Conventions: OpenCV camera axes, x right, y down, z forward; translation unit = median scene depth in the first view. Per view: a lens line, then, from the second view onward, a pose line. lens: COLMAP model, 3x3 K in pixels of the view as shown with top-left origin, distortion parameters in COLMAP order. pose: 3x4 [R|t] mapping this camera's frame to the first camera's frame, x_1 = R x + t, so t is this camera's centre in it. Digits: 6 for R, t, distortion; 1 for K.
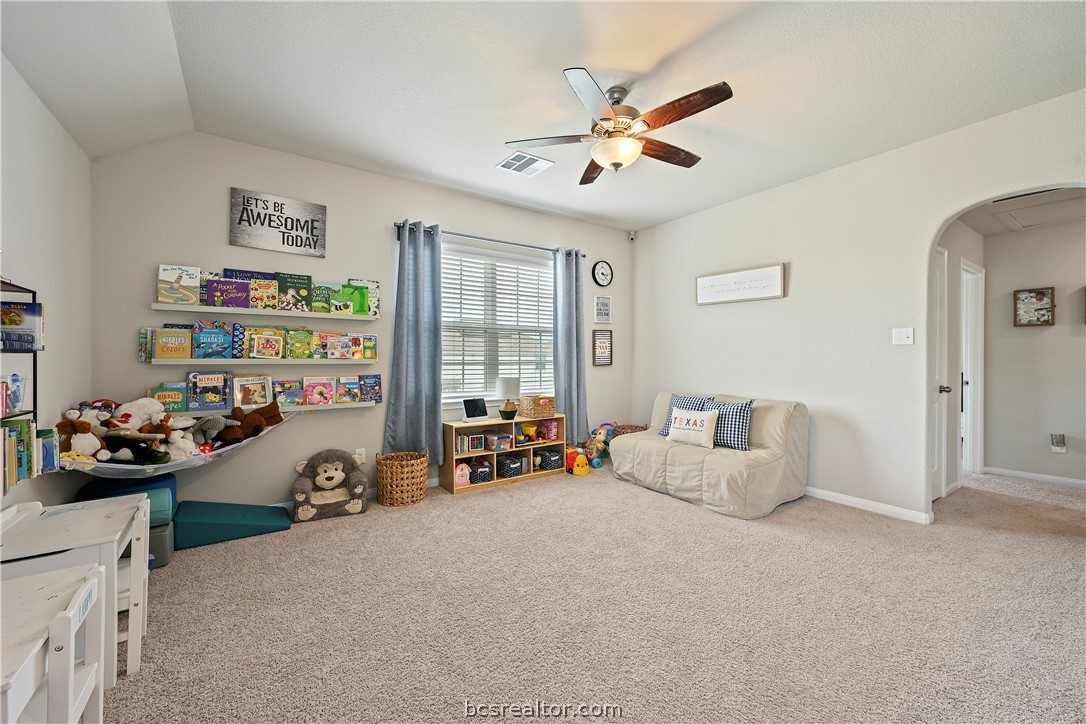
lens RADIAL K [[435.4, 0, 547.8], [0, 435.4, 358.2], [0, 0, 1]] dist [-0.002036, 0.000097]
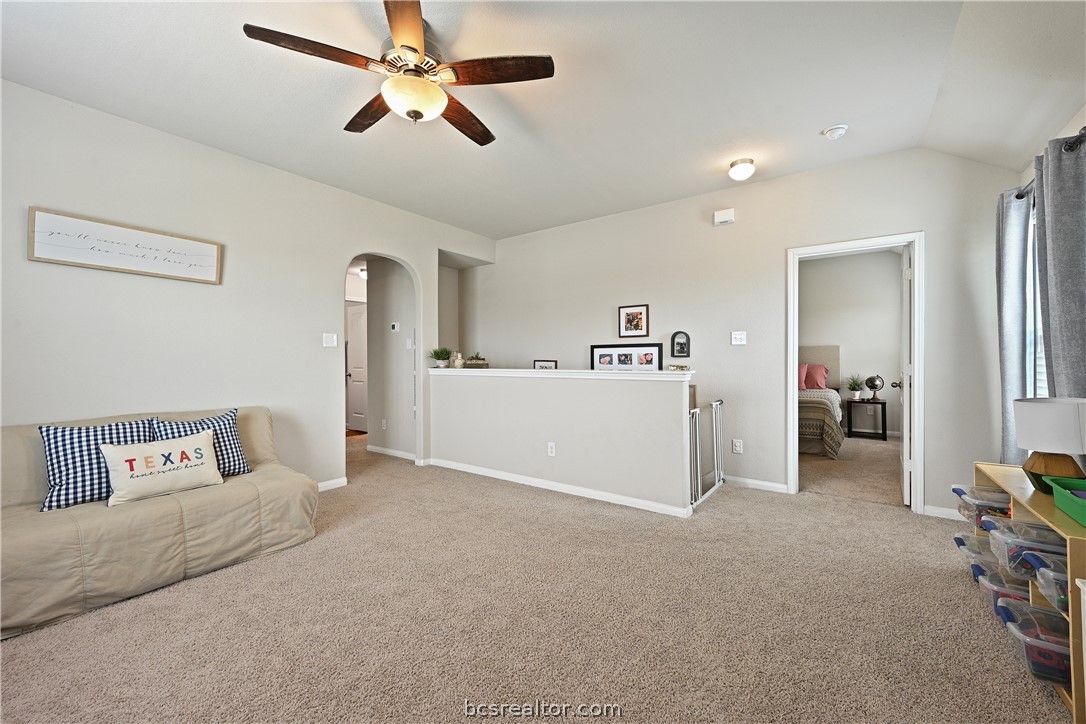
lens RADIAL K [[435.4, 0, 547.2], [0, 435.4, 360.1], [0, 0, 1]] dist [-0.002036, 0.000097]
pose [[-0.330740, -0.003137, 0.943717, -0.472924], [0.004653, 0.999977, 0.004955, 0.003332], [-0.943711, 0.006030, -0.330717, 0.720904]]
